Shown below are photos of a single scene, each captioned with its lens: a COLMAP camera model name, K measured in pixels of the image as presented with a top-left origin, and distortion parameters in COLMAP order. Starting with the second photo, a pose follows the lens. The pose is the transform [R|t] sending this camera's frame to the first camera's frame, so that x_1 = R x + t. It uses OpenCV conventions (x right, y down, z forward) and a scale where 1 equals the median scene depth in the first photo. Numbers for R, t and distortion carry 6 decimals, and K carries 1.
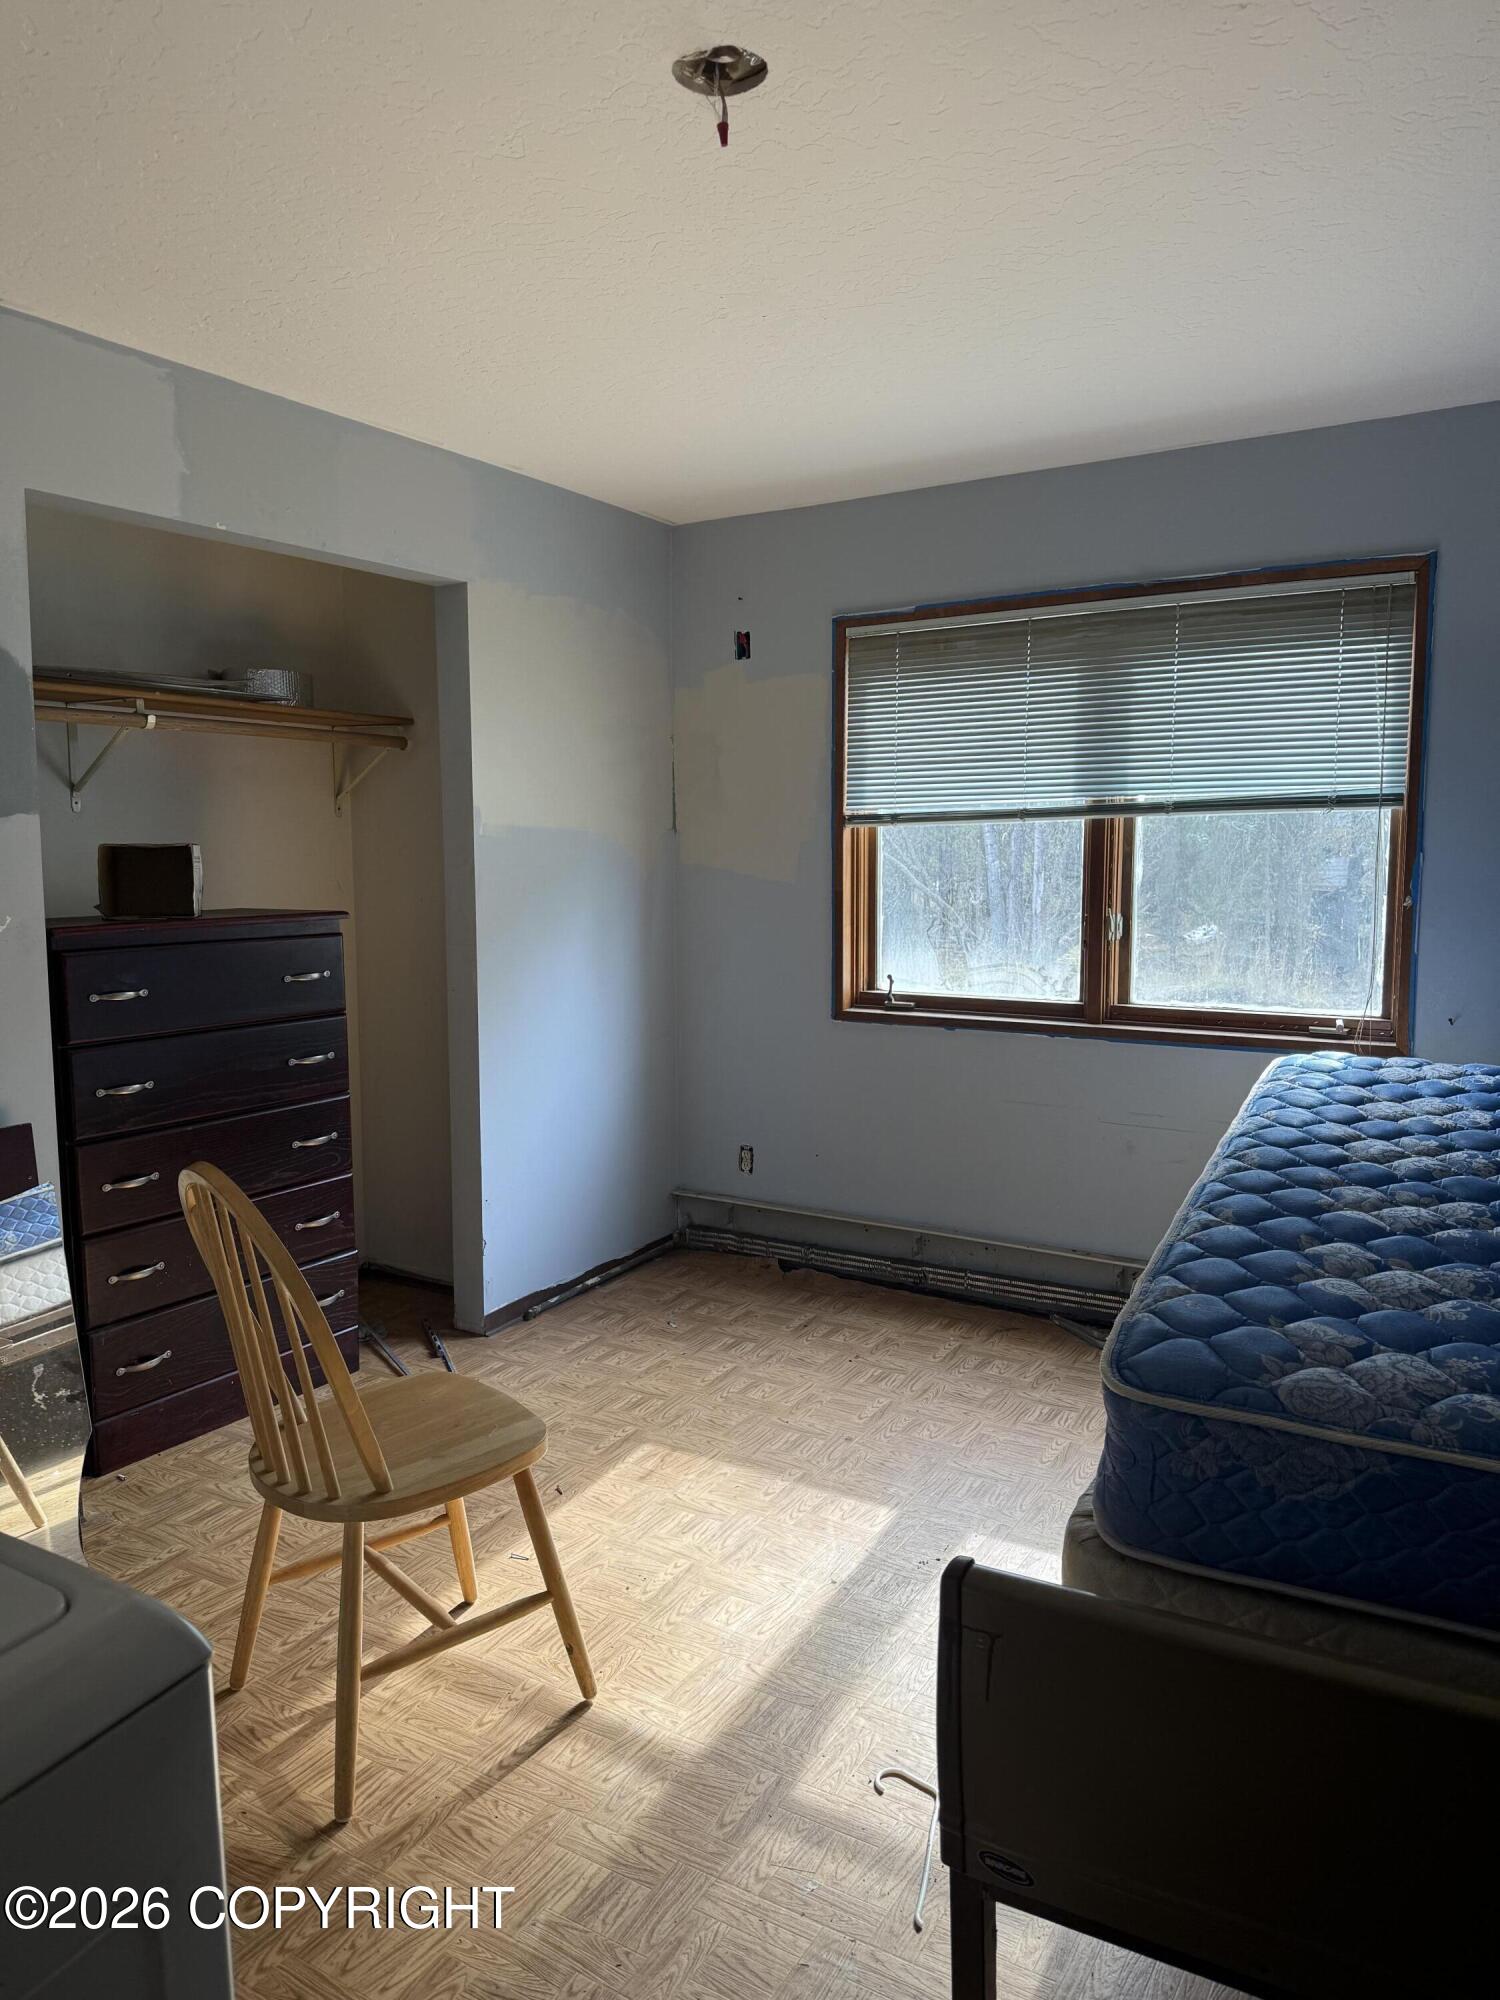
lens RADIAL K [[1398.5, 0, 749.2], [0, 1398.5, 1001.1], [0, 0, 1]] dist [0.020984, -0.025413]
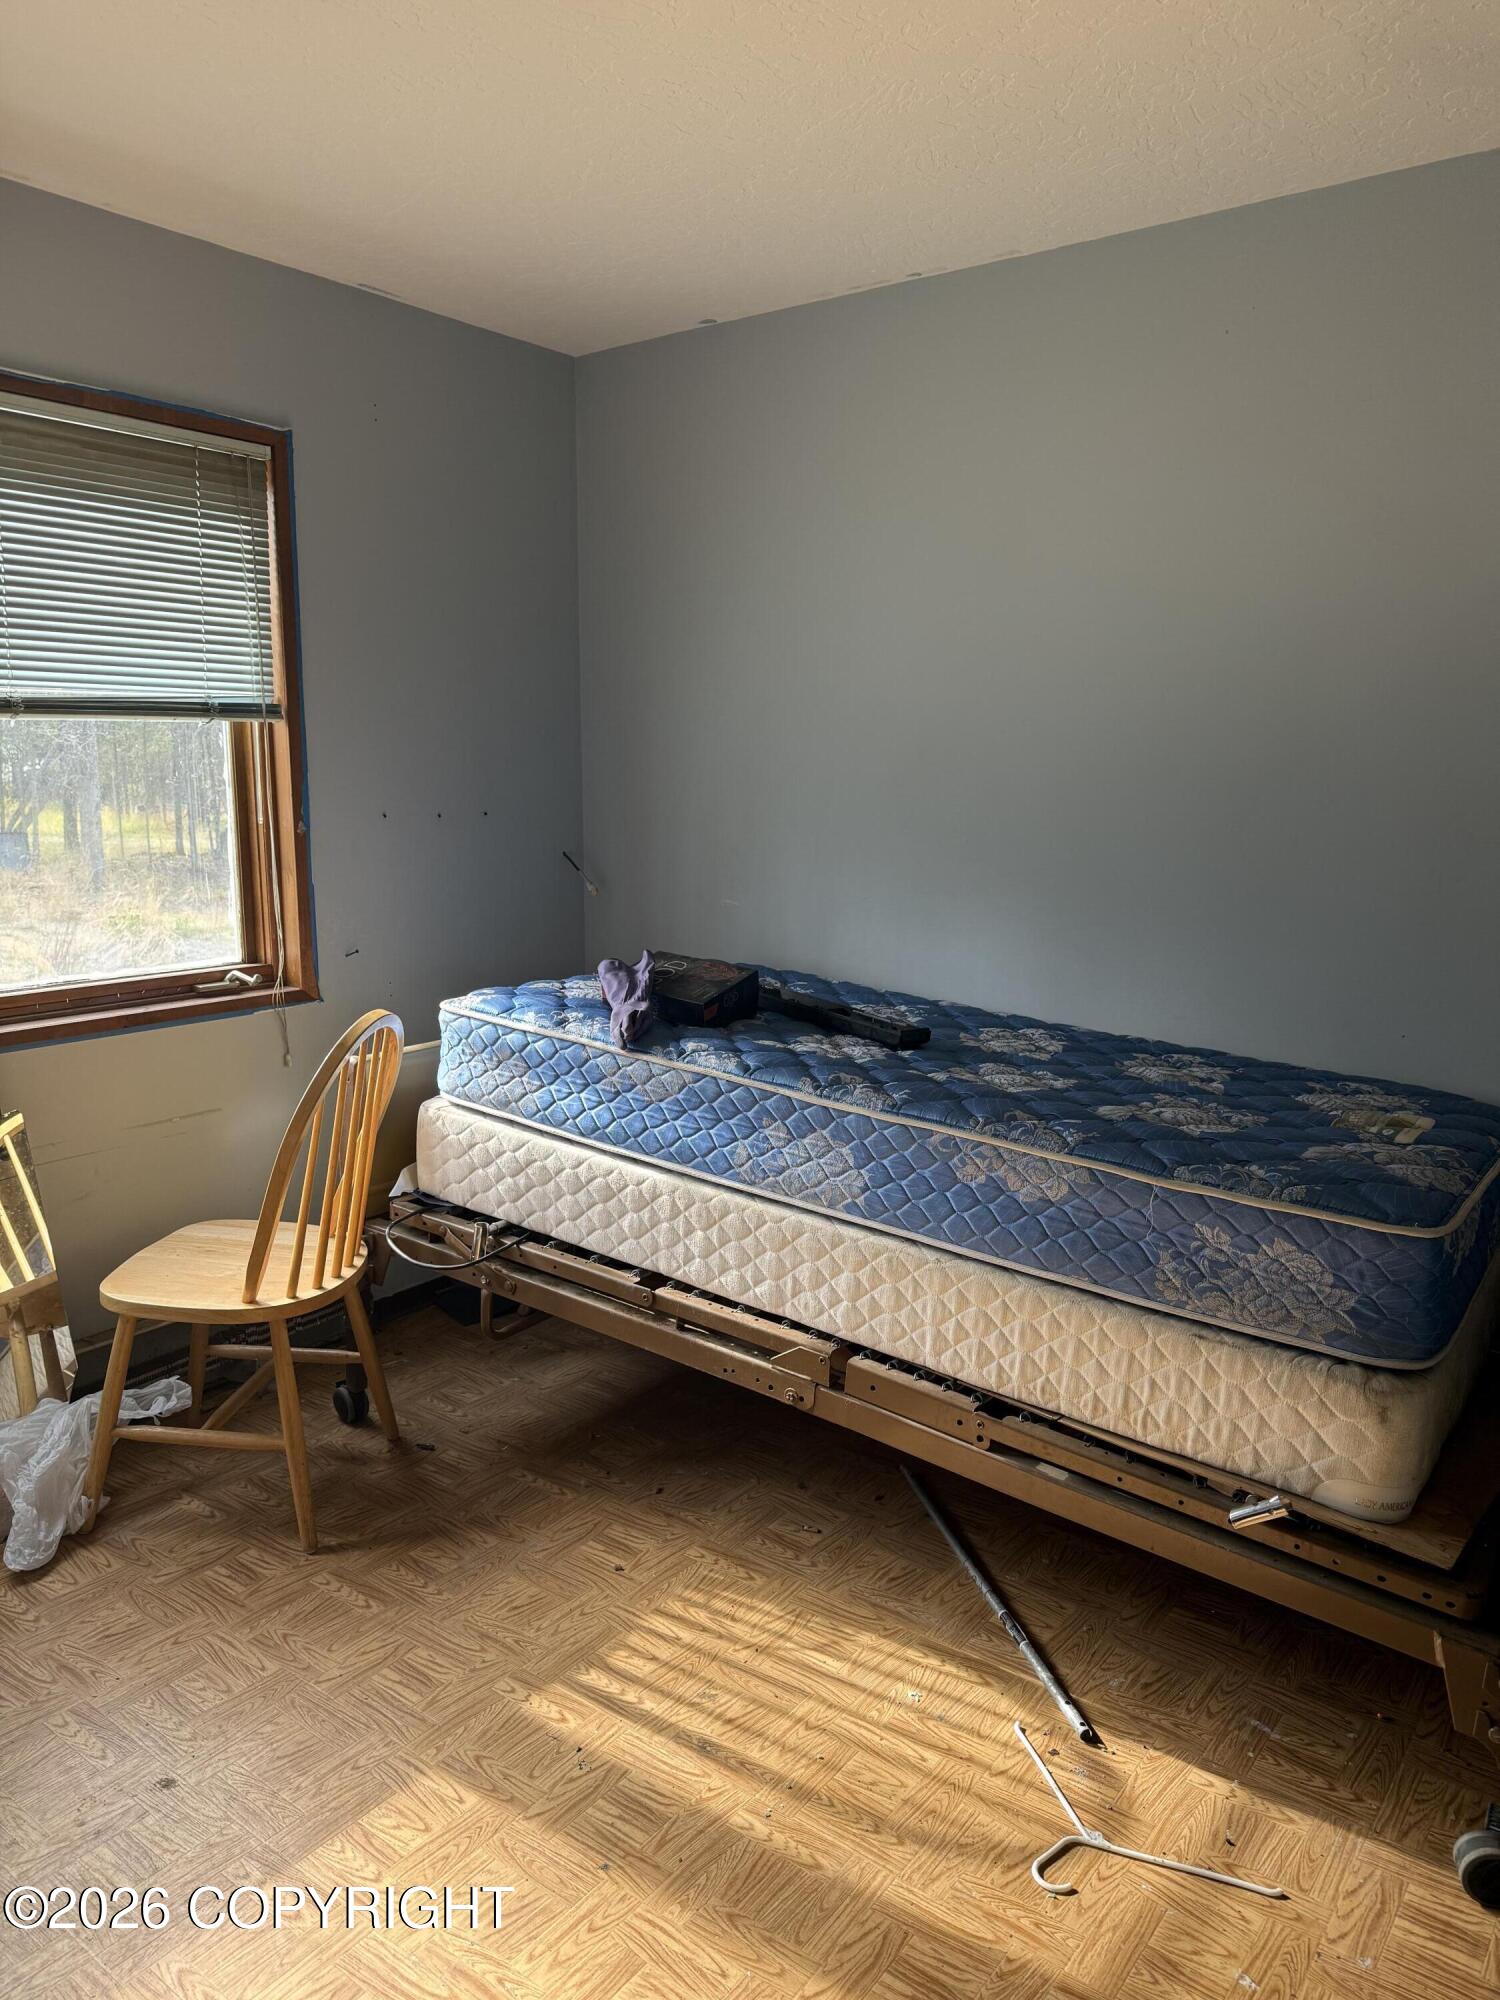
lens RADIAL K [[1398.5, 0, 732.1], [0, 1398.5, 1017.6], [0, 0, 1]] dist [0.020984, -0.025413]
pose [[0.100830, -0.166968, 0.980793, -0.590587], [0.105099, 0.982089, 0.156384, -0.091268], [-0.989337, 0.087312, 0.116572, 0.919031]]
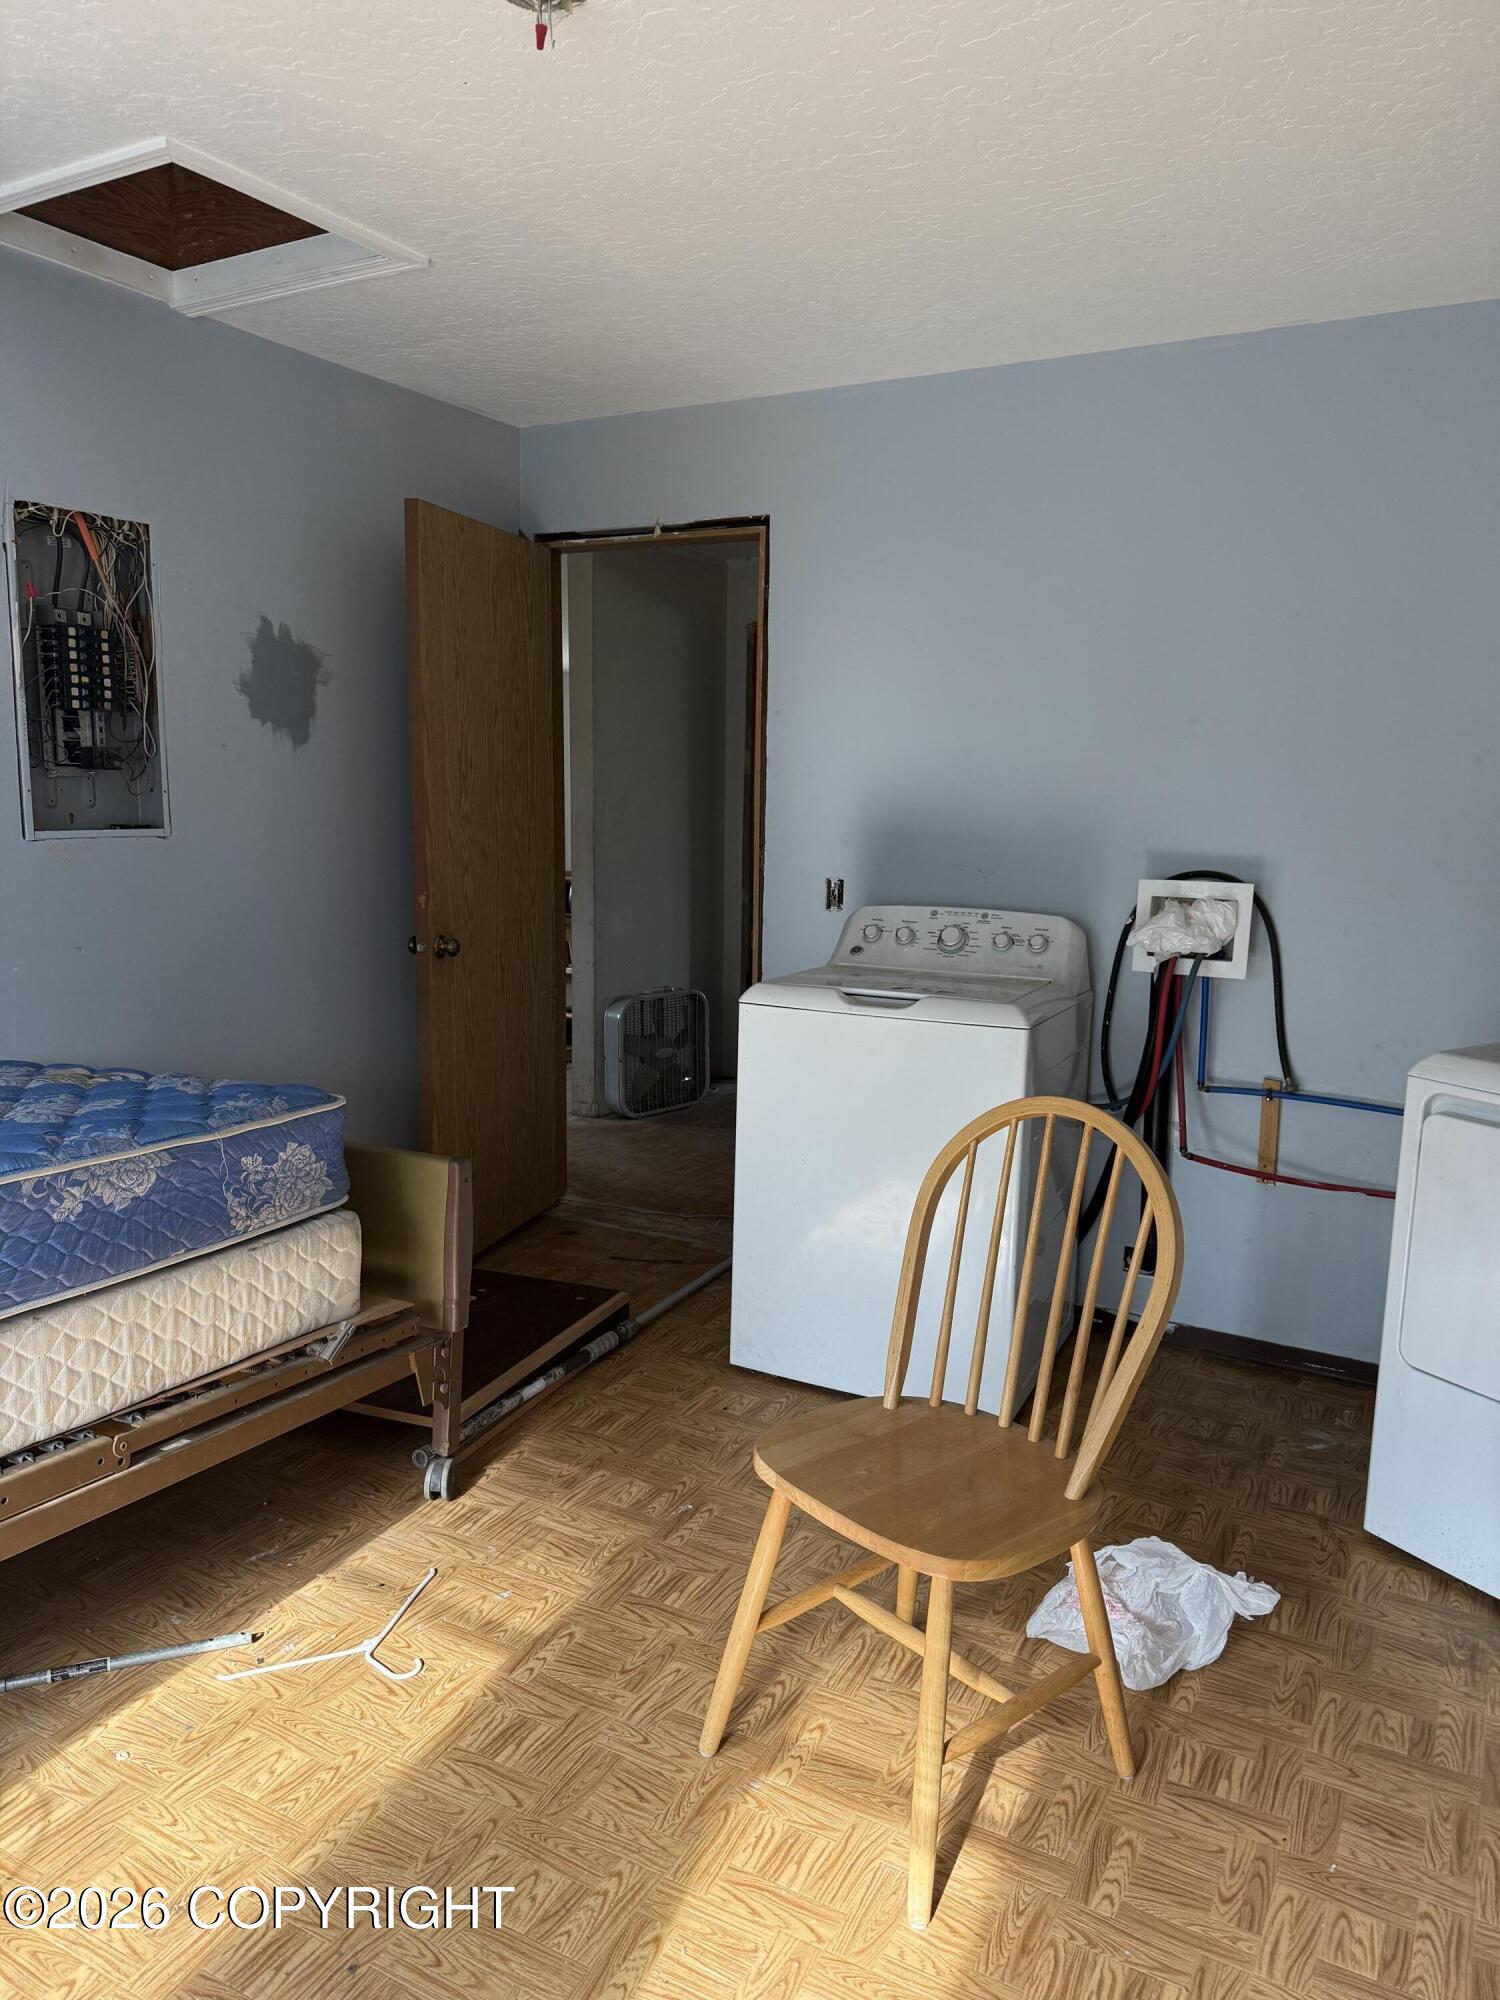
lens RADIAL K [[1398.5, 0, 750.0], [0, 1398.5, 1009.2], [0, 0, 1]] dist [0.020984, -0.025413]
pose [[-0.999178, 0.005224, -0.040190, -0.103822], [-0.006496, 0.958191, 0.286056, -0.195986], [0.040004, 0.286082, -0.957370, 1.662629]]
